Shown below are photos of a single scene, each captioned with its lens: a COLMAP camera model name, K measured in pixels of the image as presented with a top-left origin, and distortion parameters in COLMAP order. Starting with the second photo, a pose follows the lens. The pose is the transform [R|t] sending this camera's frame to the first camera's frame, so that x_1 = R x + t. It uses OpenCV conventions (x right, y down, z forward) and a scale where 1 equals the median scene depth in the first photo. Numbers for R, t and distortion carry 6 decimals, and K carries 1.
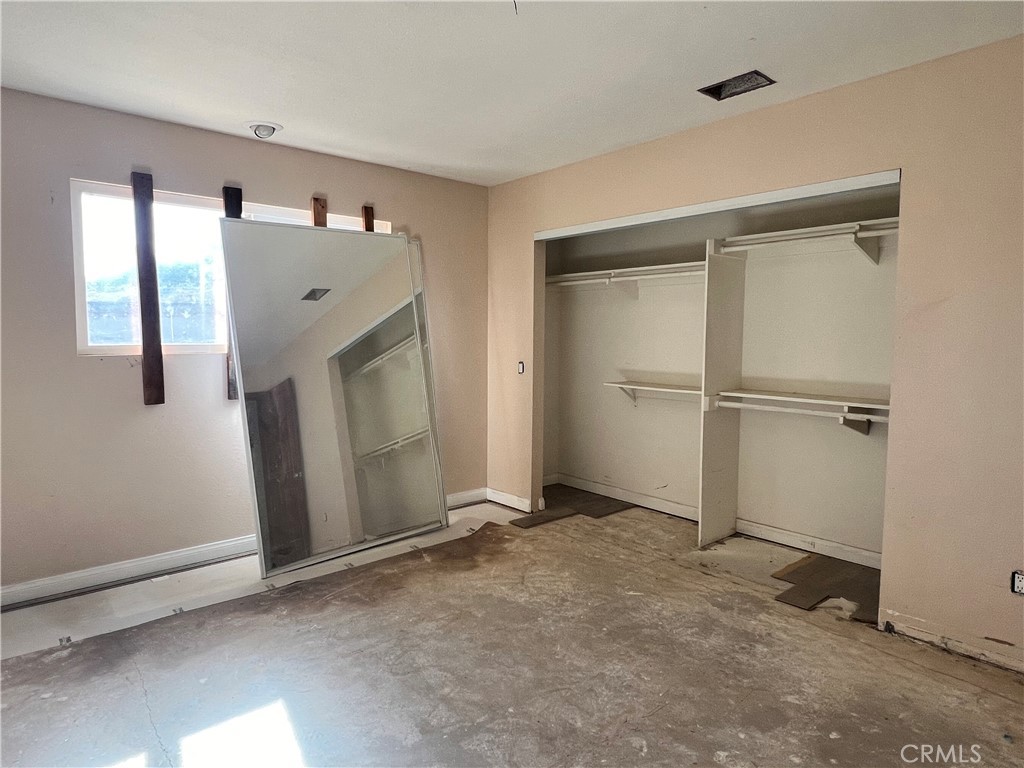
lens RADIAL K [[613.7, 0, 512.1], [0, 613.7, 378.3], [0, 0, 1]] dist [0.000166, 0.001381]
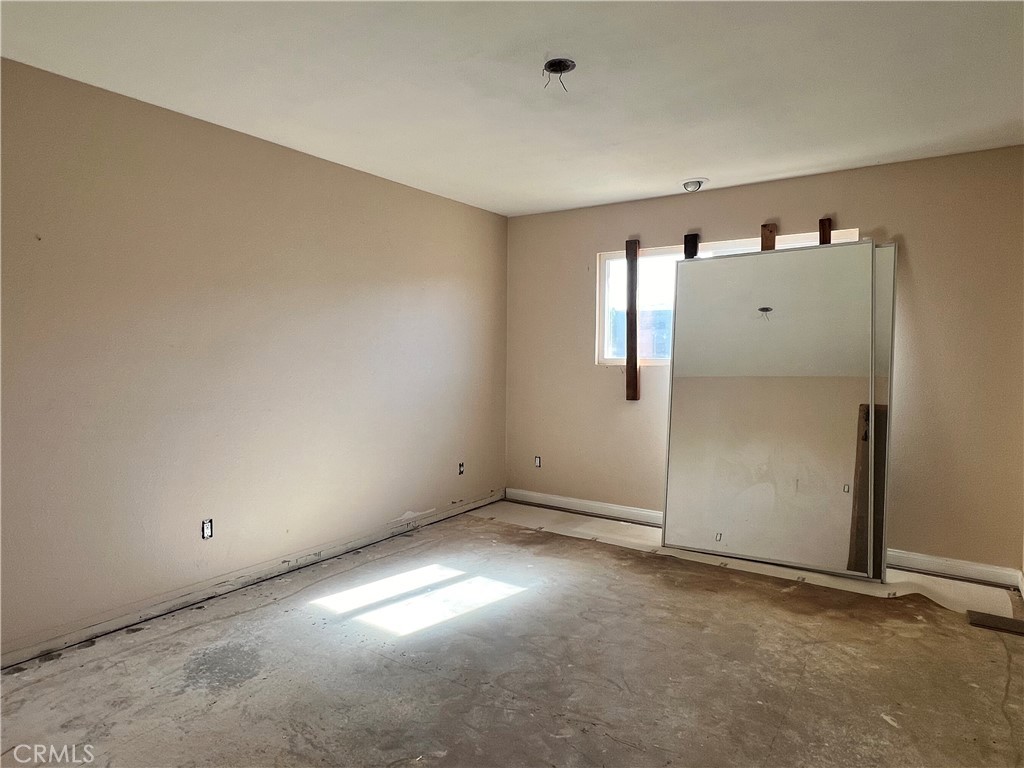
lens RADIAL K [[613.7, 0, 510.6], [0, 613.7, 388.1], [0, 0, 1]] dist [0.000166, 0.001381]
pose [[0.248508, 0.054659, -0.967086, 0.716990], [-0.076478, 0.996397, 0.036663, -0.017186], [0.965606, 0.064850, 0.251793, 0.369573]]
